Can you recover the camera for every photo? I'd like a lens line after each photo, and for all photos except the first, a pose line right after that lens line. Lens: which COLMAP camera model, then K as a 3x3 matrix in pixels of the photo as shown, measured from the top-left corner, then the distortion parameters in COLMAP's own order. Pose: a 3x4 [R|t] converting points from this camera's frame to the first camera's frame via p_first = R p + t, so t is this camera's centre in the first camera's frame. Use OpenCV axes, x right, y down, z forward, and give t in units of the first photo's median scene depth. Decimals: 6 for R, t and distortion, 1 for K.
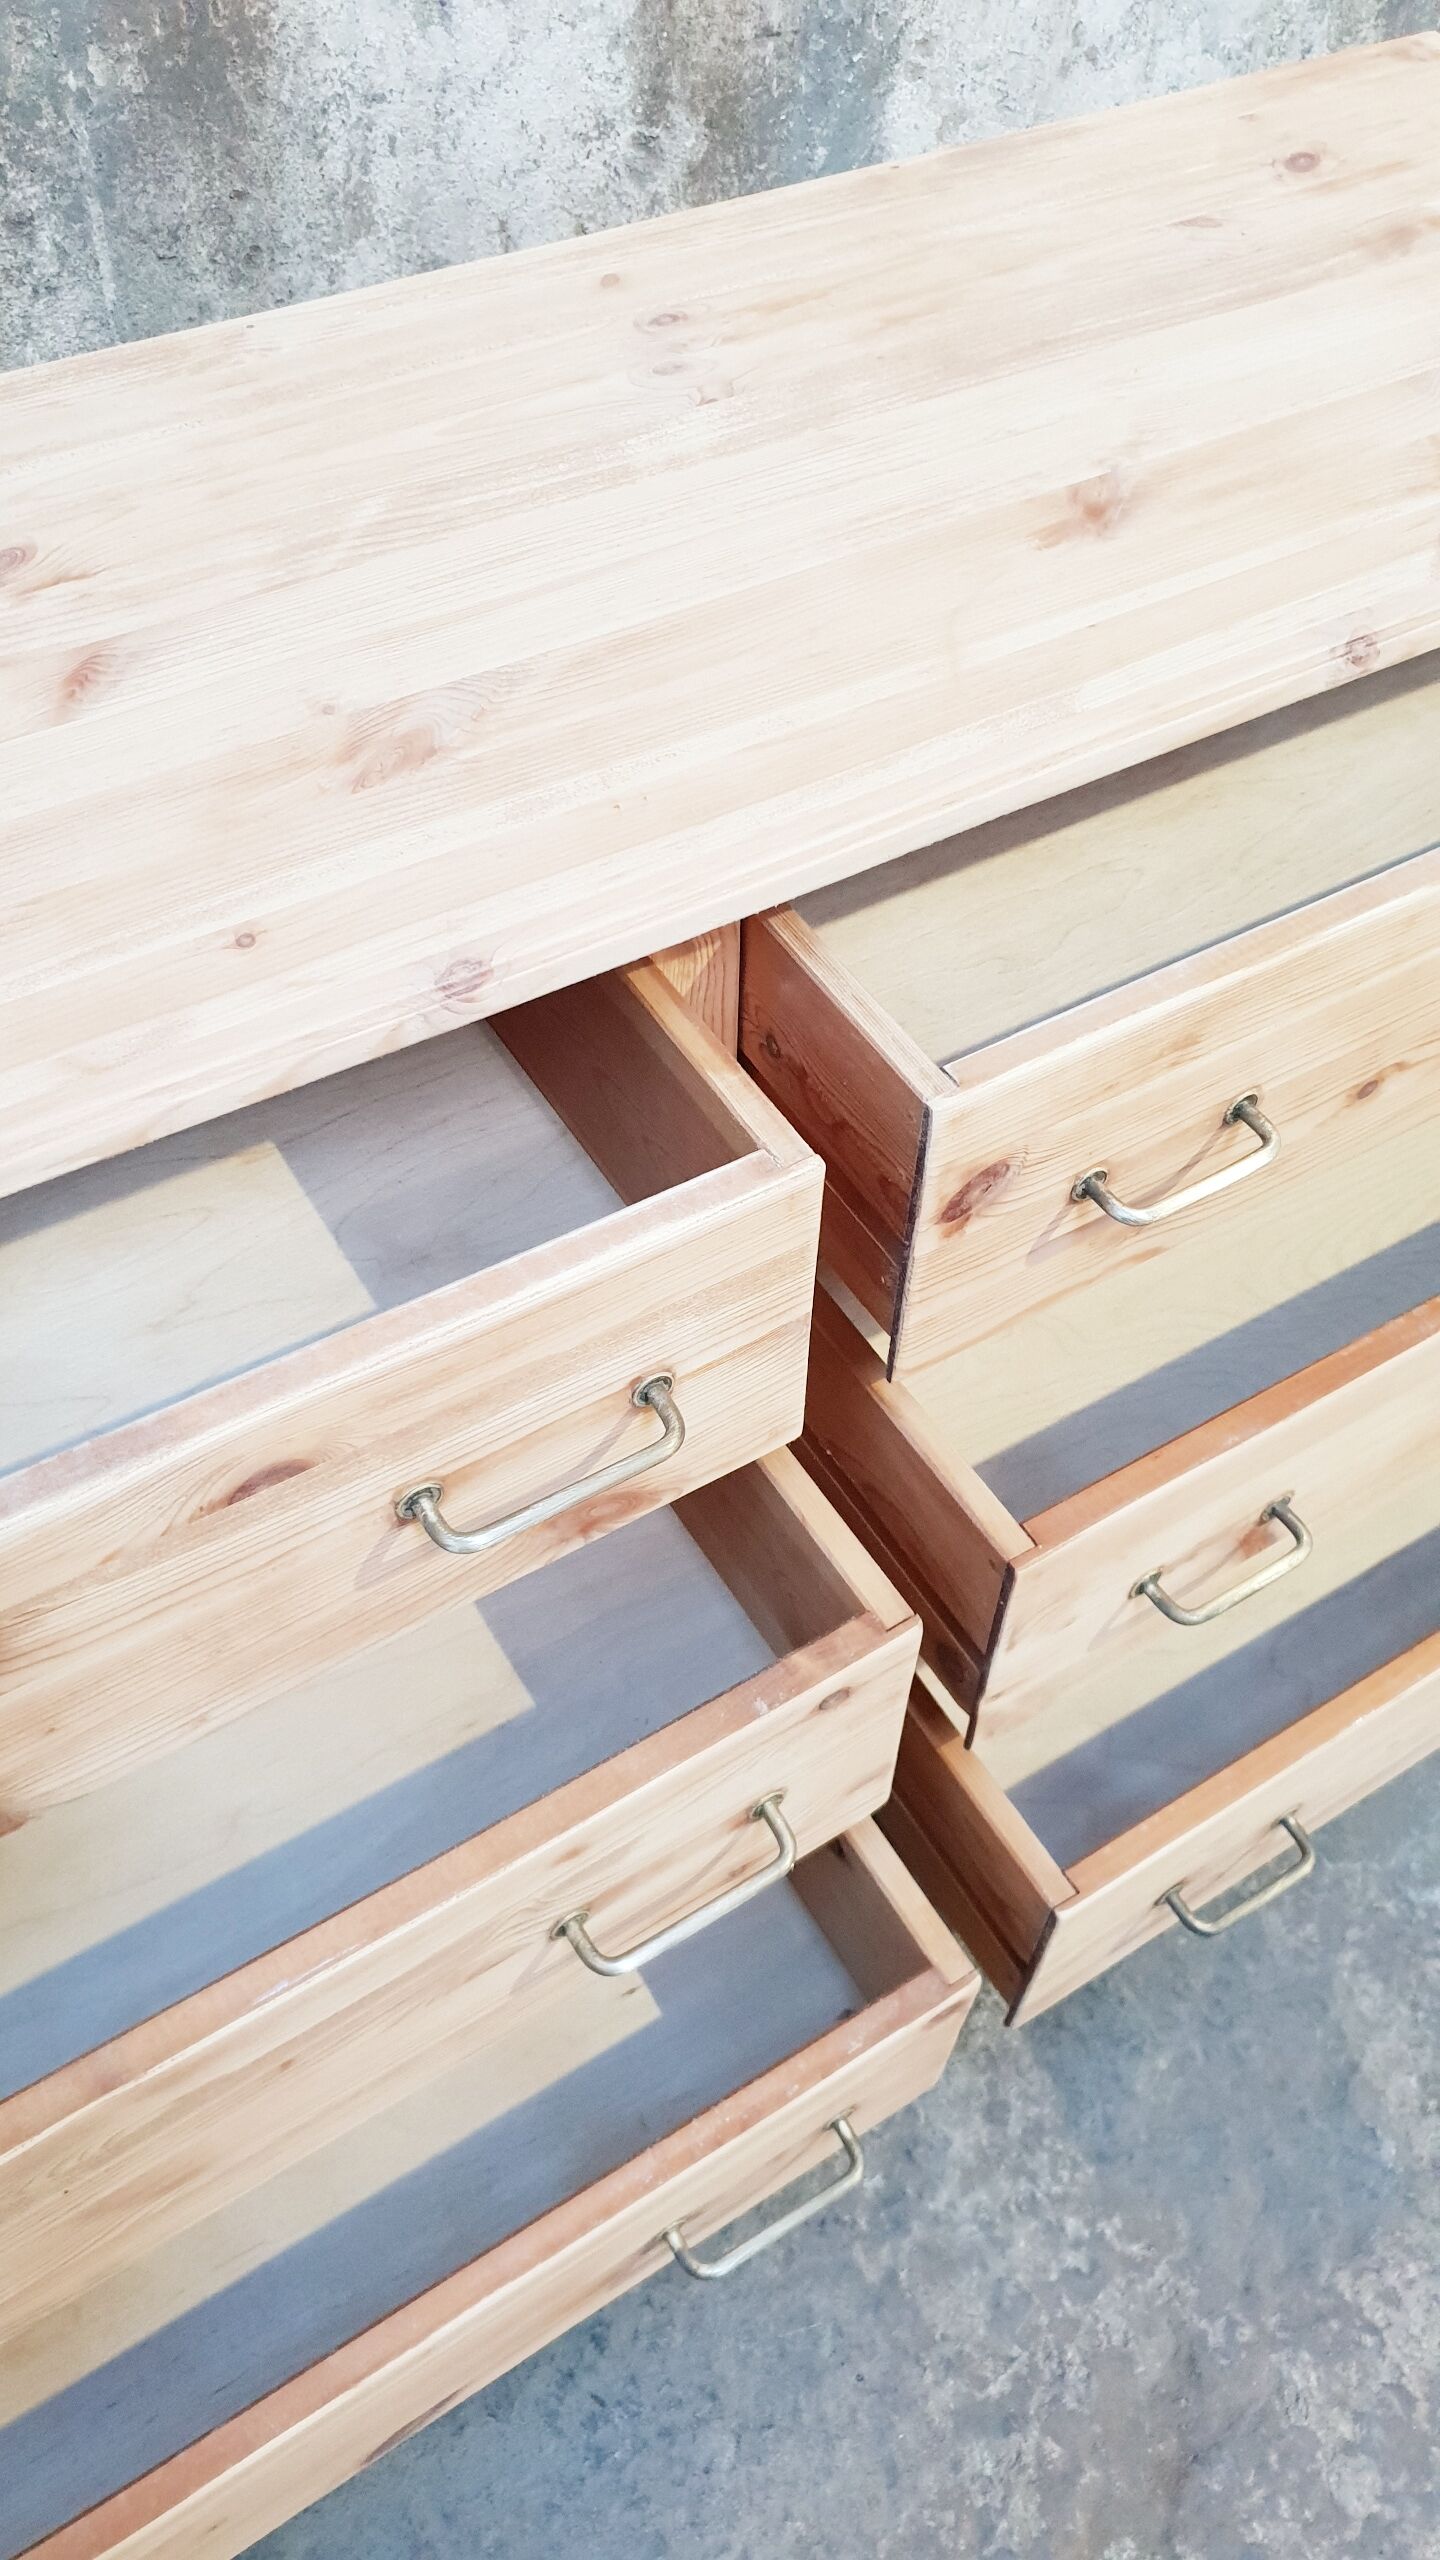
lens RADIAL K [[2010.5, 0, 742.8], [0, 2010.5, 1259.4], [0, 0, 1]] dist [0.007222, 0.010692]
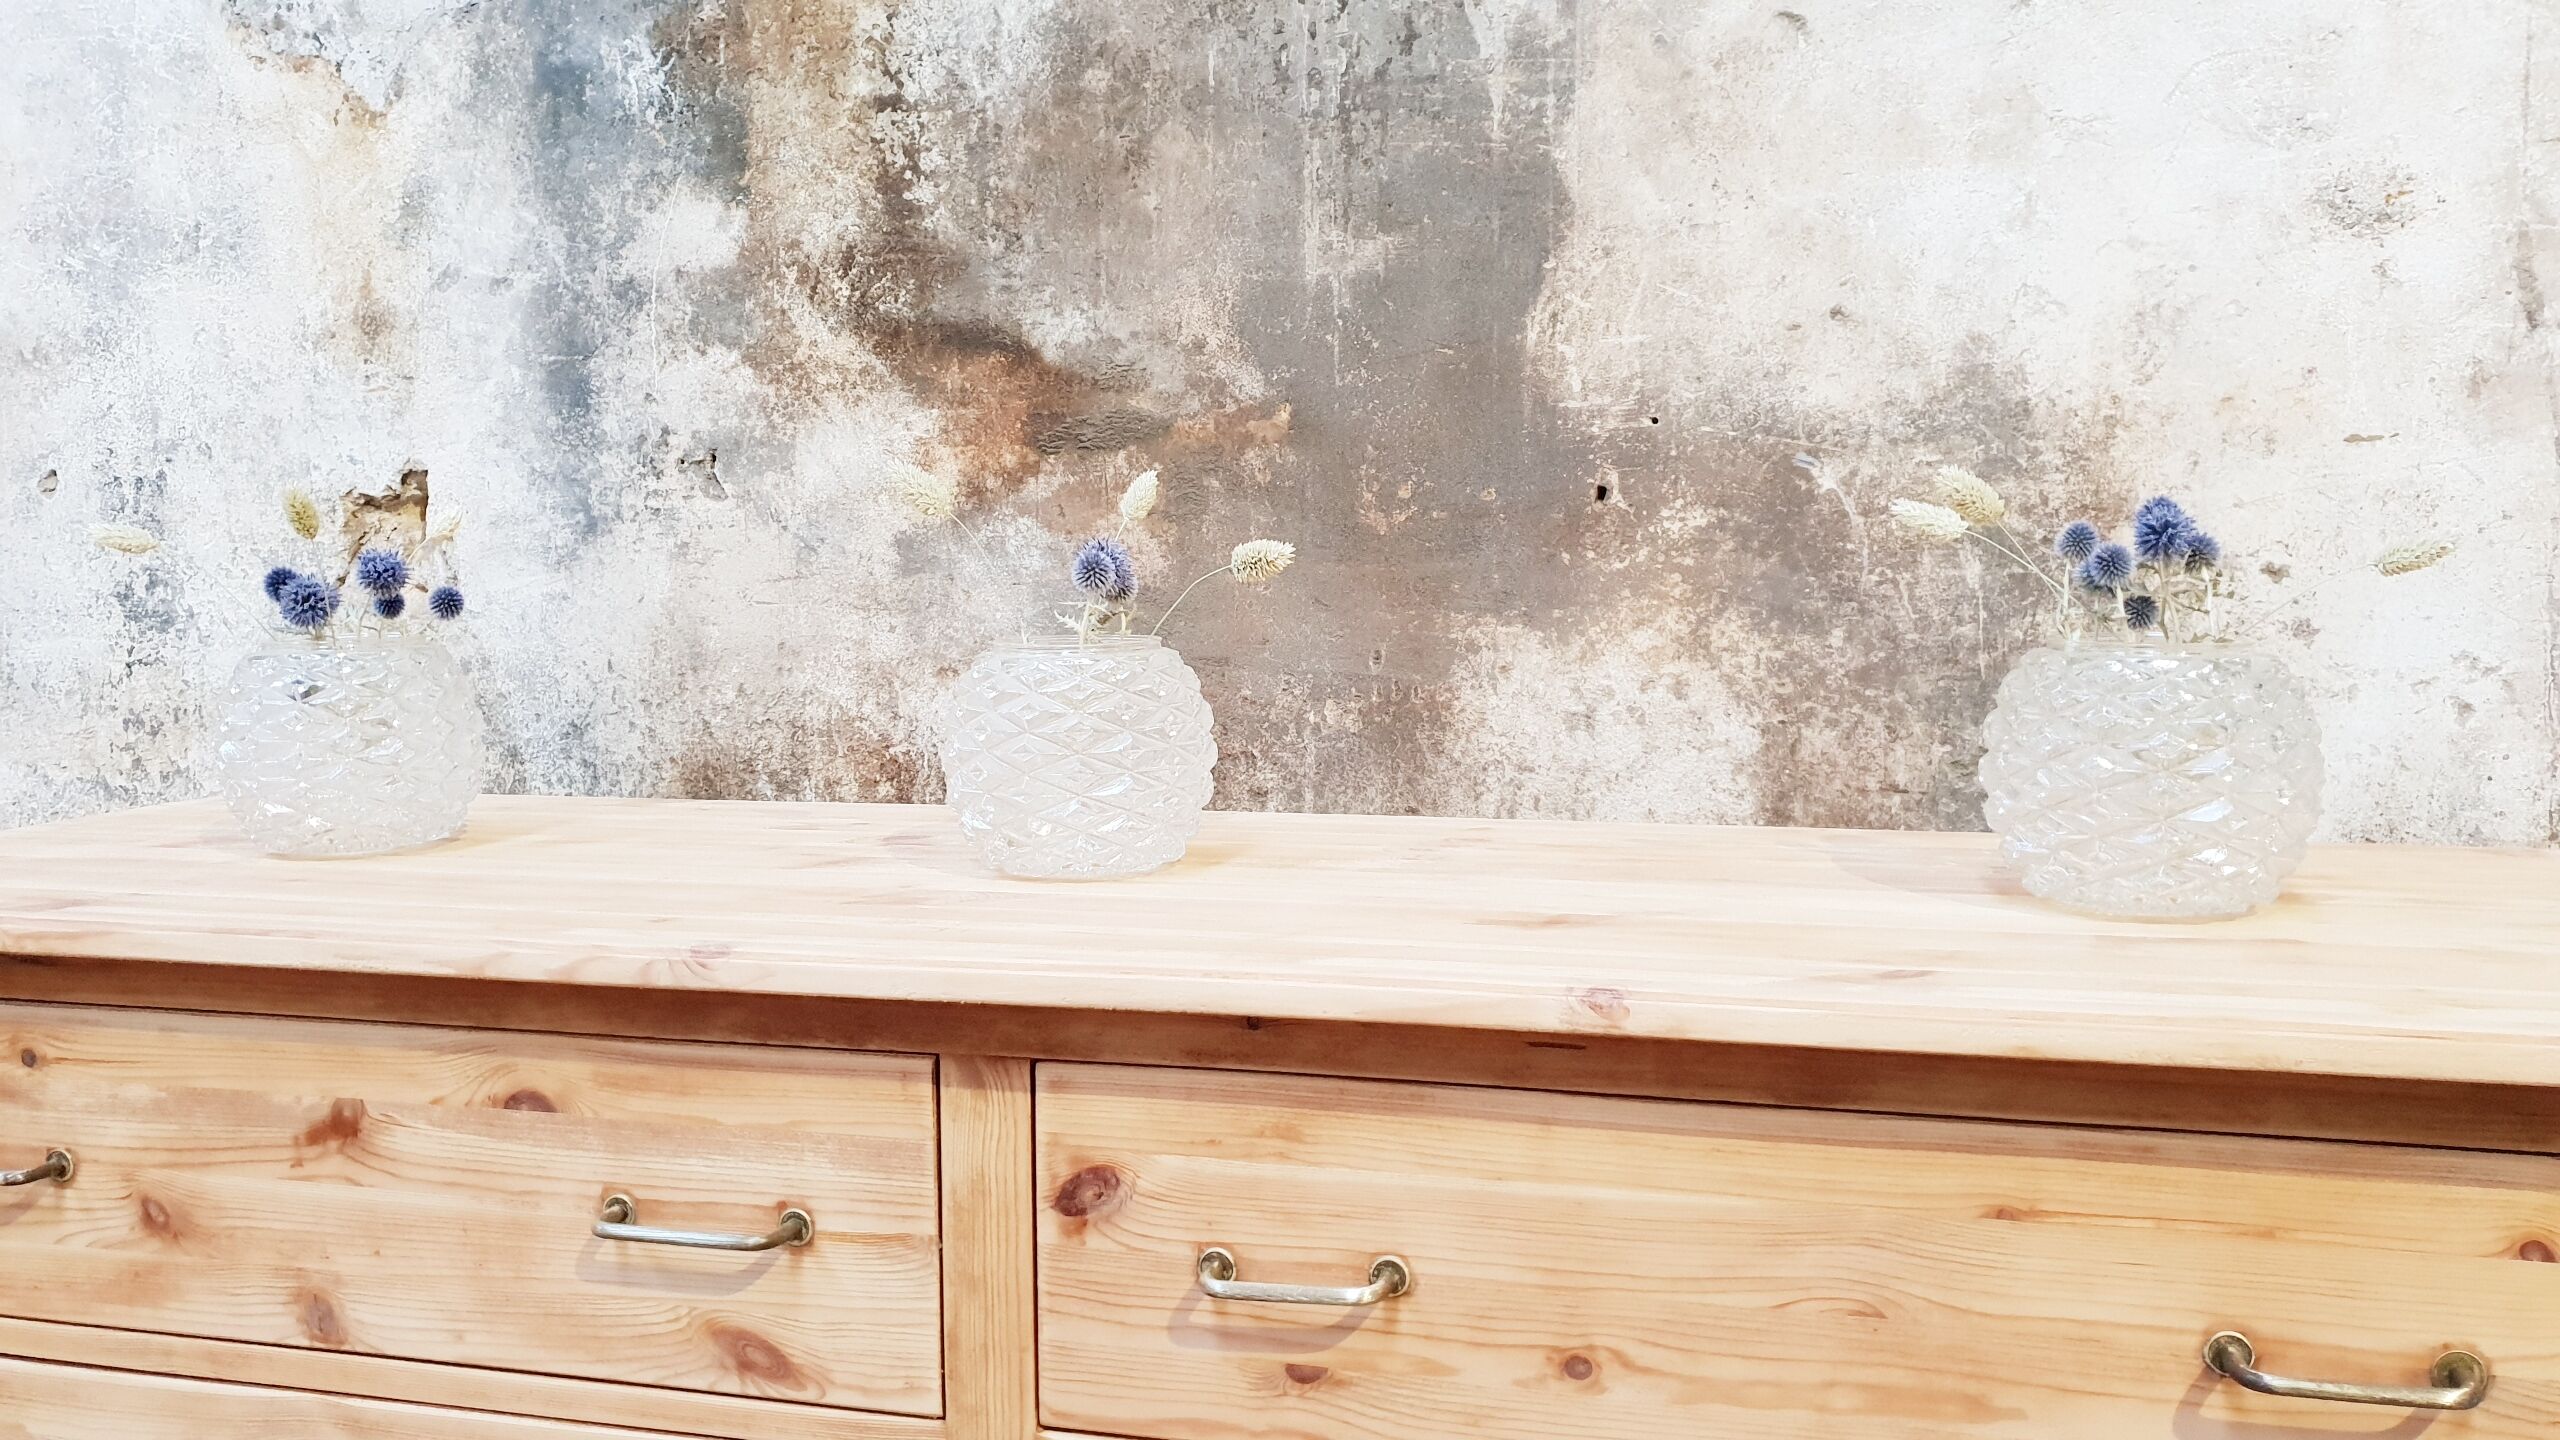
lens RADIAL K [[2010.5, 0, 1276.2], [0, 2010.5, 702.1], [0, 0, 1]] dist [0.007222, 0.010692]
pose [[0.671057, 0.027834, -0.740883, 0.684642], [-0.551104, 0.687187, -0.473348, 0.113800], [0.495950, 0.725947, 0.476481, 0.250985]]
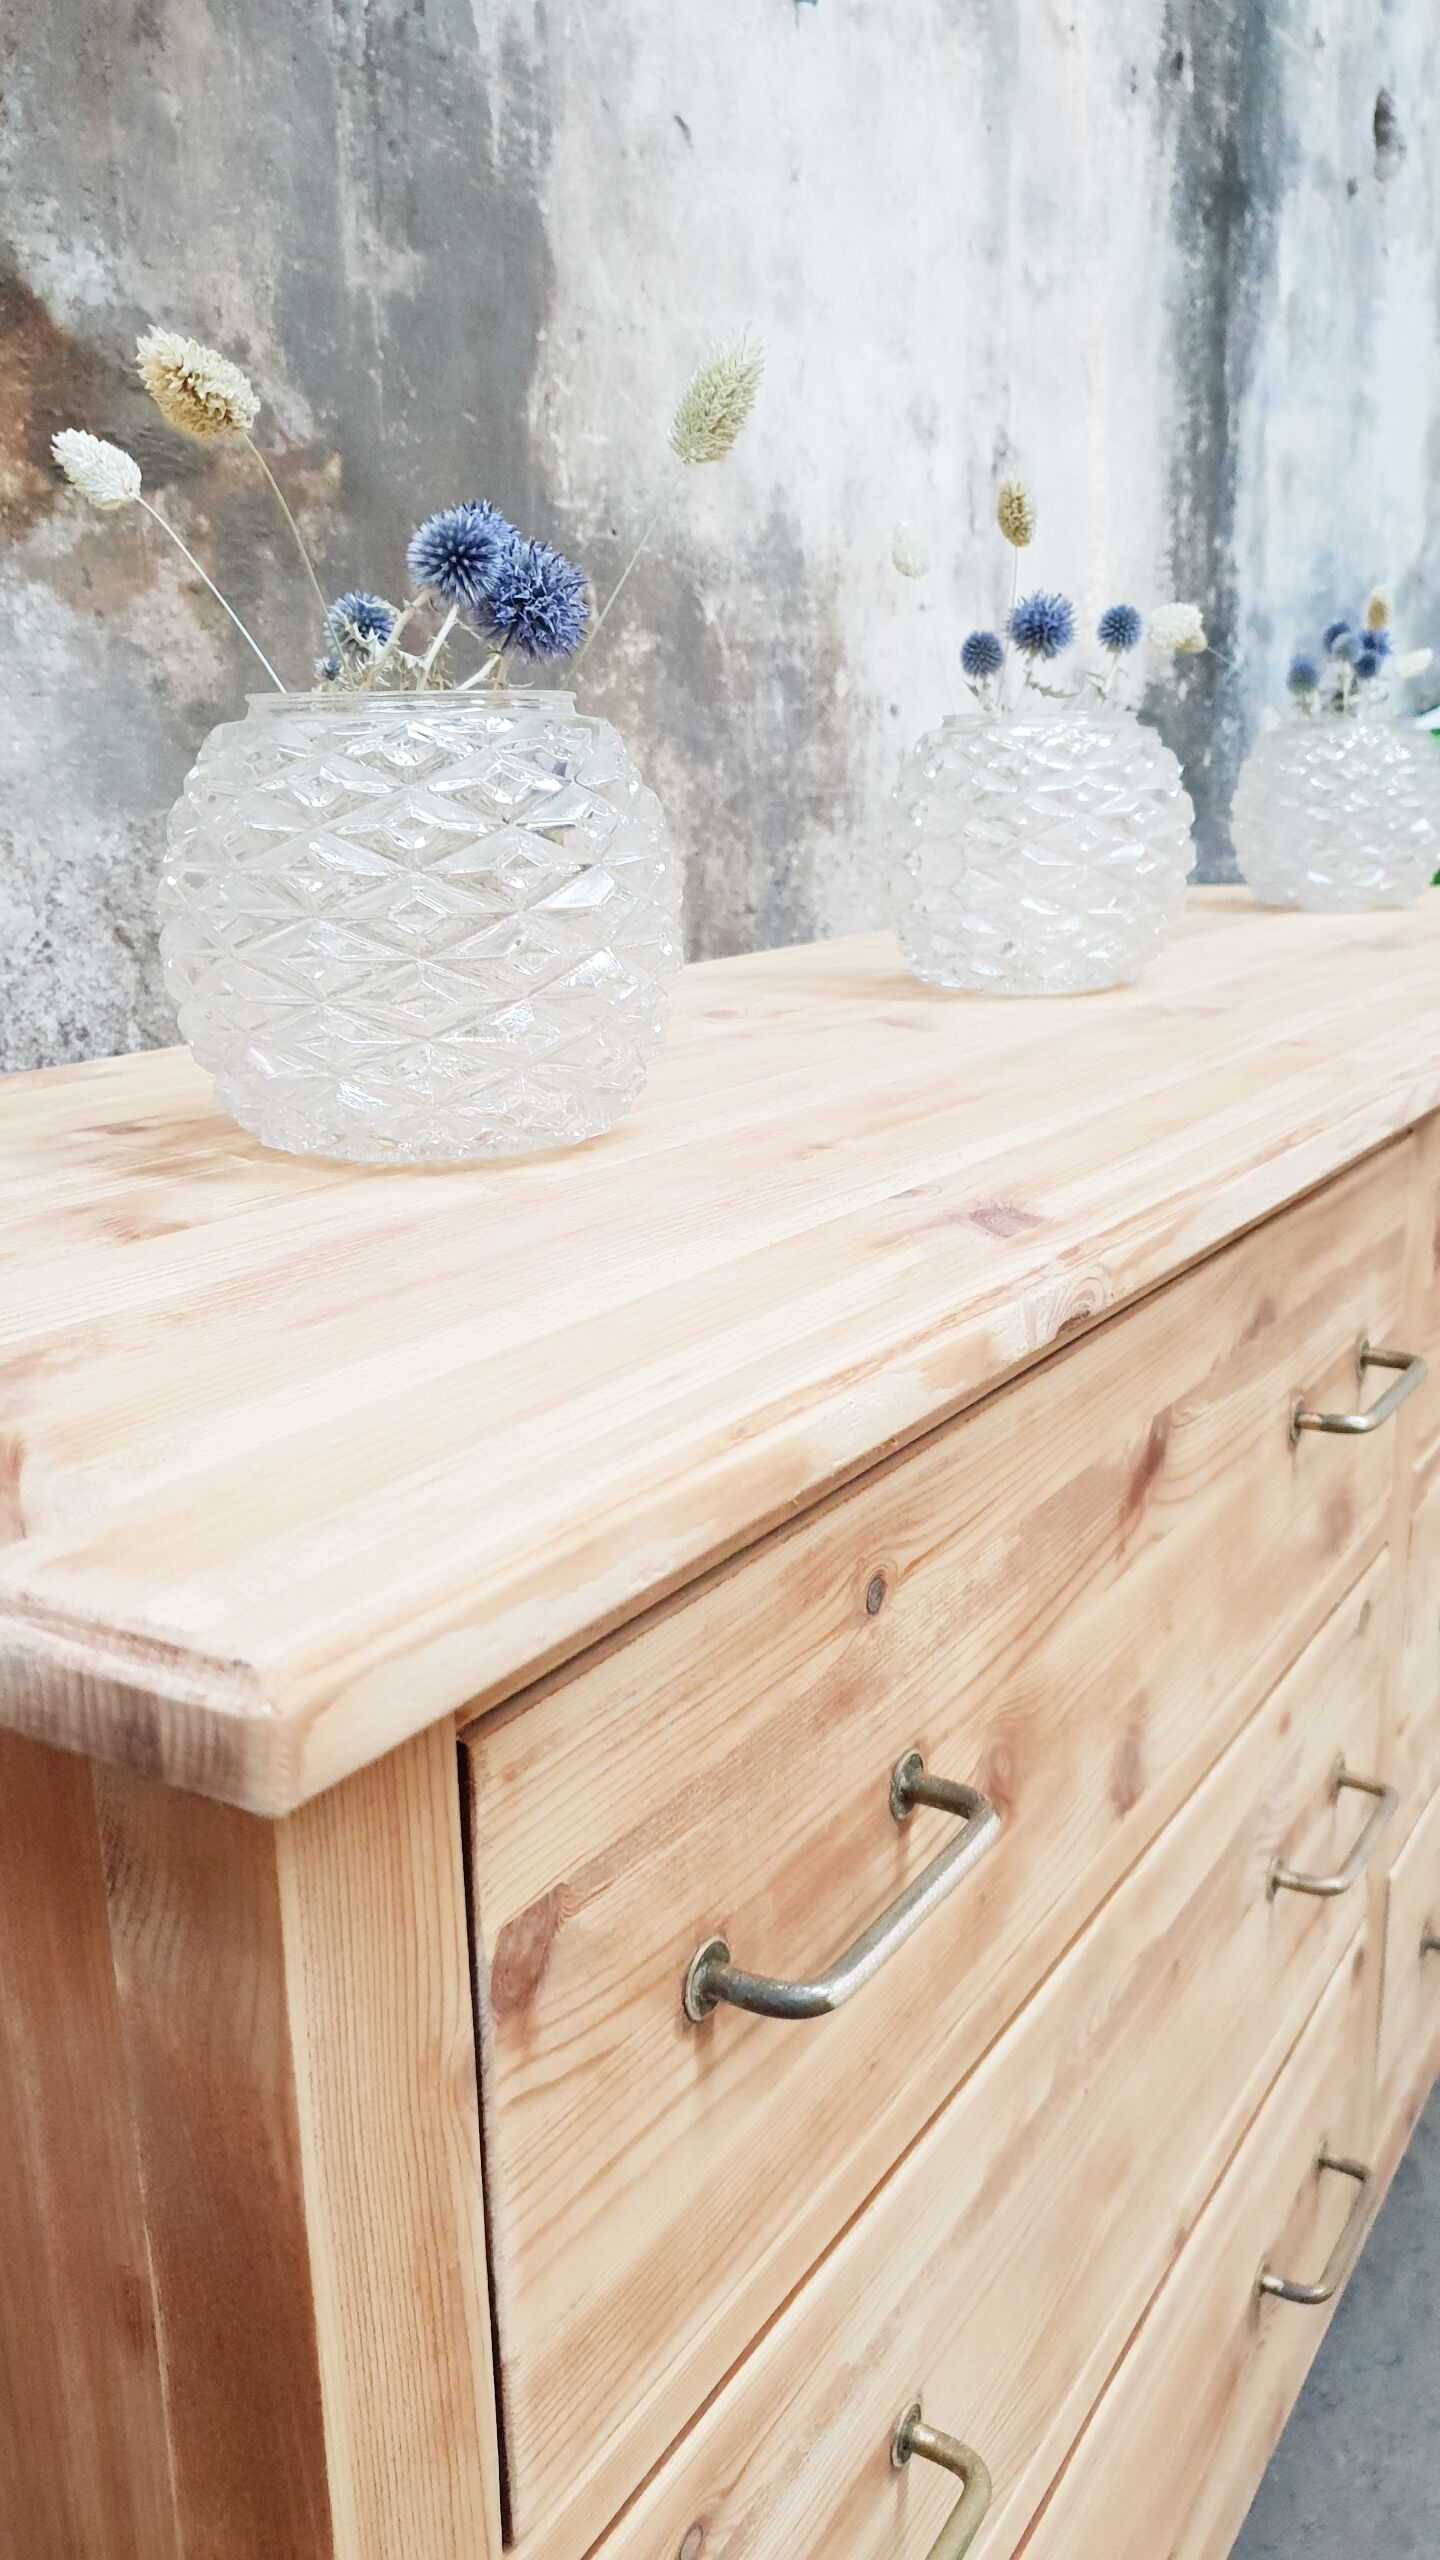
lens RADIAL K [[2010.5, 0, 731.7], [0, 2010.5, 1283.1], [0, 0, 1]] dist [0.007222, 0.010692]
pose [[0.898685, -0.150492, 0.411967, -0.615921], [0.363250, 0.781778, -0.506826, 0.256252], [-0.245794, 0.605124, 0.757239, 0.179470]]
